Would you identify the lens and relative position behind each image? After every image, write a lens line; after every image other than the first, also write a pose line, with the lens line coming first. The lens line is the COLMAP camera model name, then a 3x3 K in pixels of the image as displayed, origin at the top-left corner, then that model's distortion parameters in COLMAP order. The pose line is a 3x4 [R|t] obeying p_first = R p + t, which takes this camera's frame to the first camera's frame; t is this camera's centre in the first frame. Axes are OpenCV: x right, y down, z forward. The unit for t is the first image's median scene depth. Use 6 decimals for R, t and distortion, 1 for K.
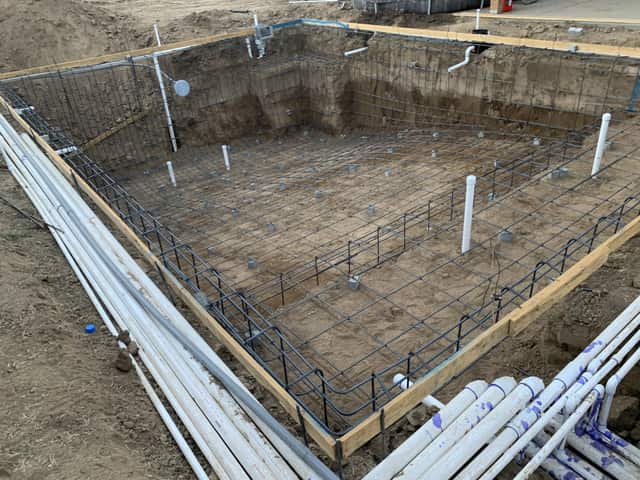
lens RADIAL K [[466.3, 0, 314.1], [0, 466.3, 239.1], [0, 0, 1]] dist [0.006074, 0.003988]
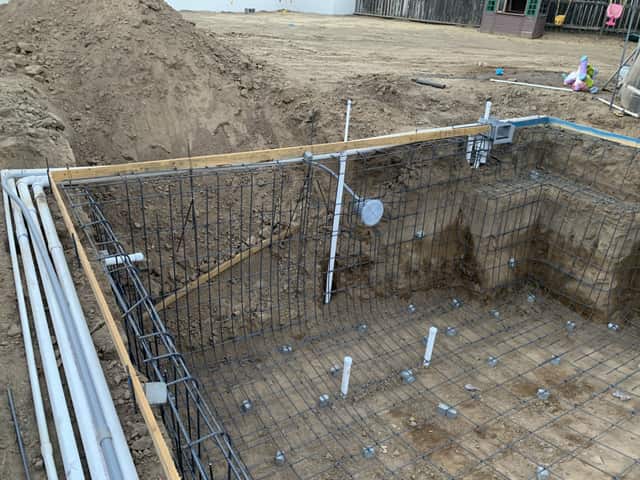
lens RADIAL K [[515.9, 0, 320.0], [0, 515.9, 240.0], [0, 0, 1]] dist [0.015572, 0.004622]
pose [[0.984030, 0.174953, -0.032821, -0.290370], [-0.177448, 0.978709, -0.103156, -0.191776], [0.014075, 0.107333, 0.994124, 0.333663]]
